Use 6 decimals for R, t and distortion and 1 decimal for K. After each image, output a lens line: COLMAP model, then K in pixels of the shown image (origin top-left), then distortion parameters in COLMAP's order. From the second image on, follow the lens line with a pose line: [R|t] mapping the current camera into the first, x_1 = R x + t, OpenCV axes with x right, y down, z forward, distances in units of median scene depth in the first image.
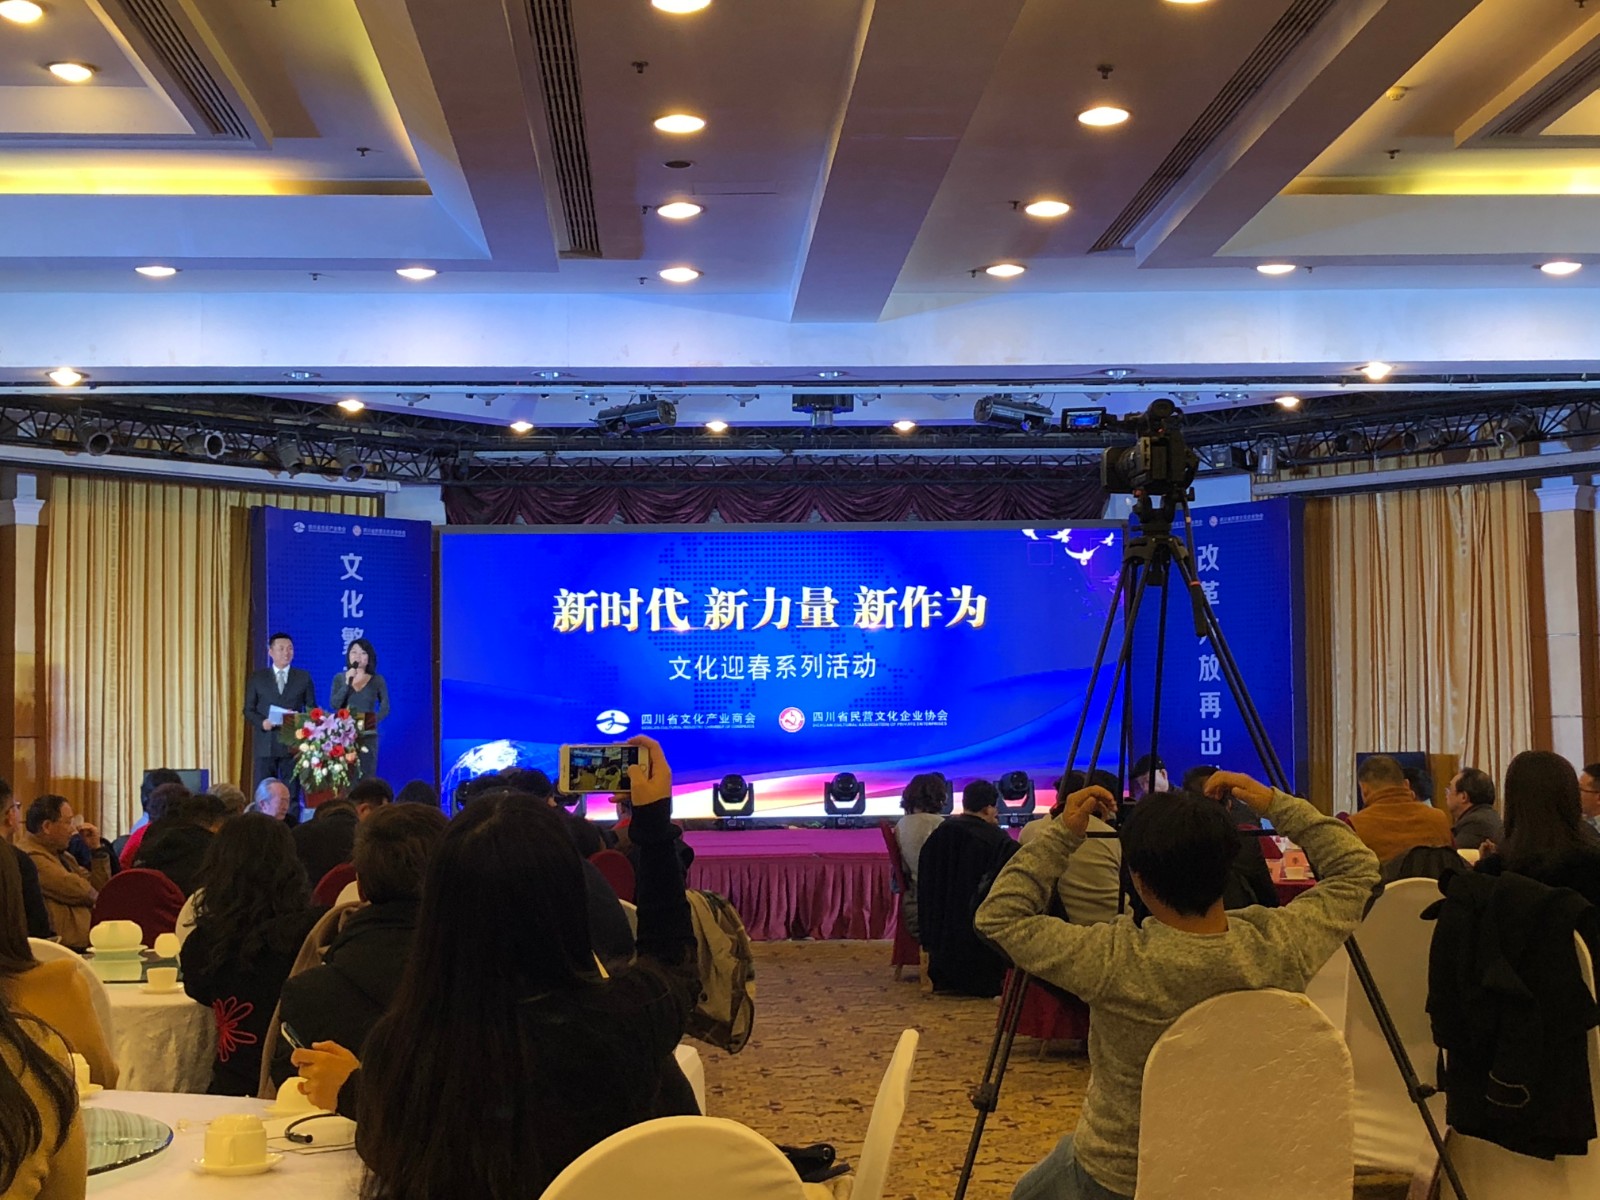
lens RADIAL K [[2693.8, 0, 796.5], [0, 2693.8, 607.0], [0, 0, 1]] dist [0.238210, 0.000000]
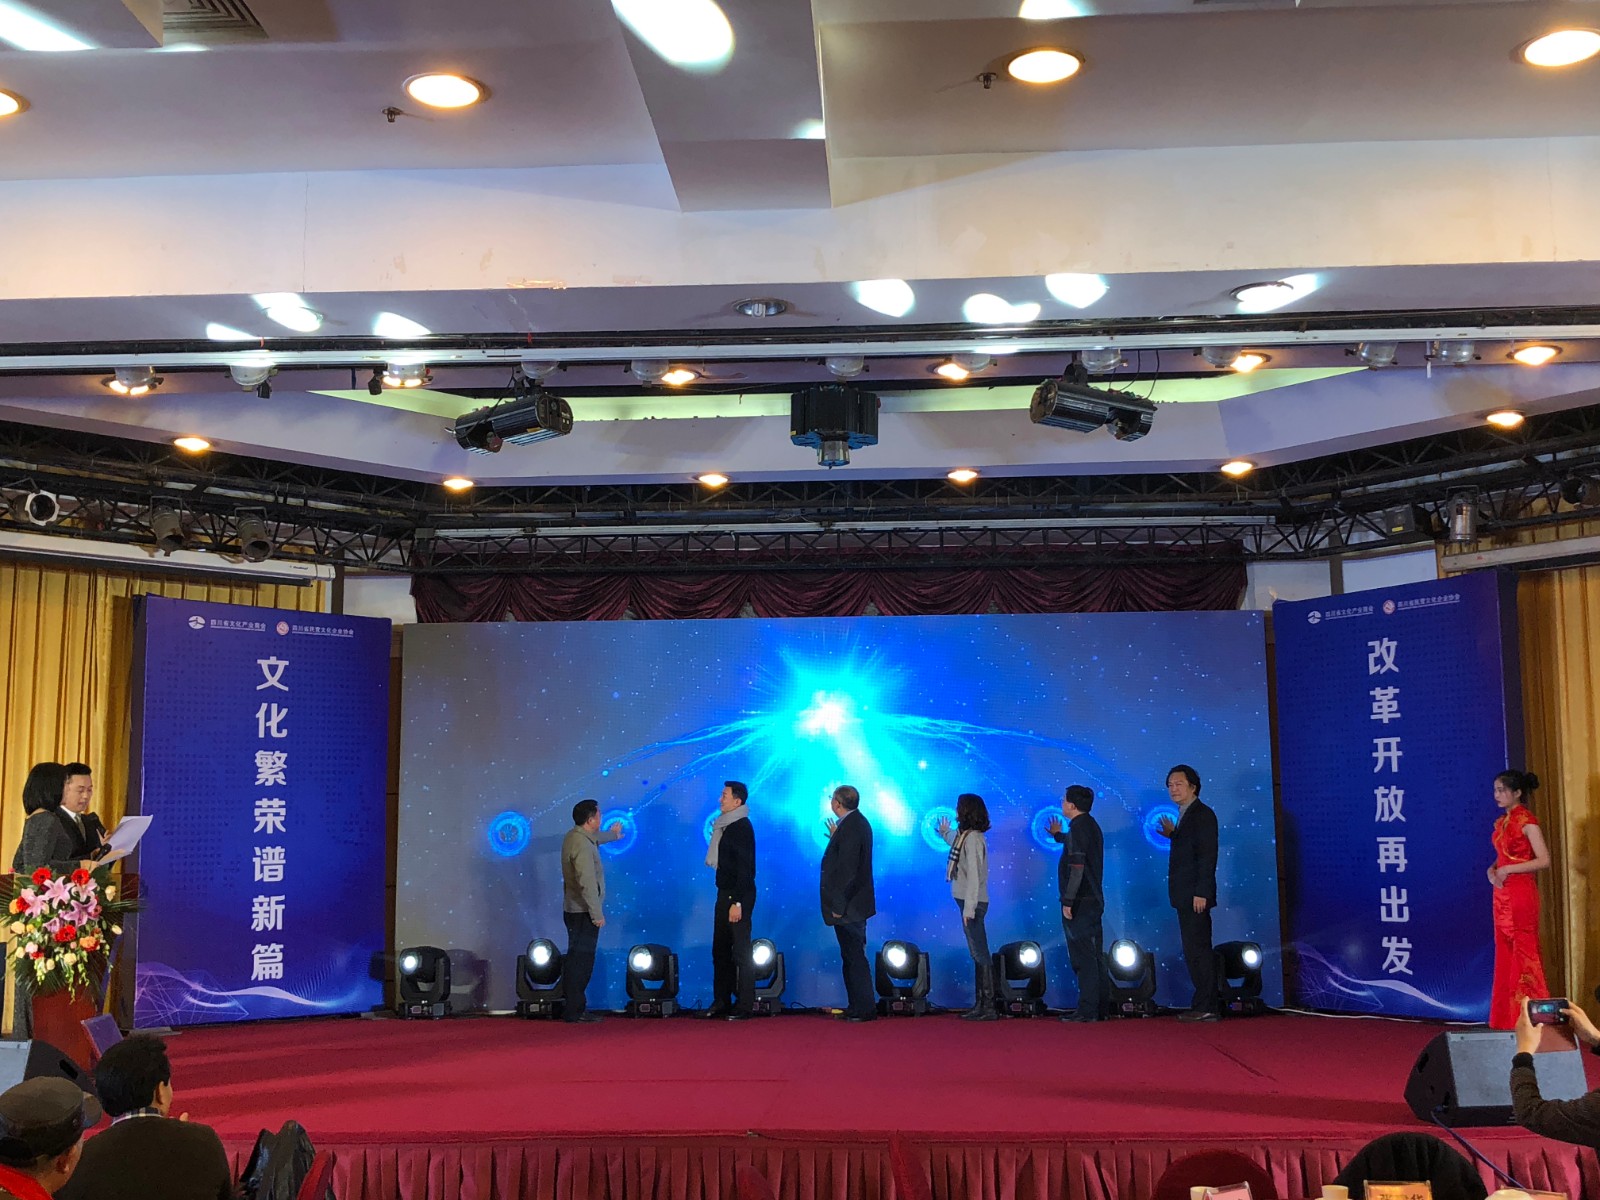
lens RADIAL K [[1859.5, 0, 802.9], [0, 1859.5, 585.6], [0, 0, 1]] dist [0.048145, 0.000000]
pose [[0.993350, -0.011300, -0.114580, 0.052613], [0.001236, 0.996161, -0.087533, 0.007545], [0.115129, 0.086809, 0.989550, 0.473145]]
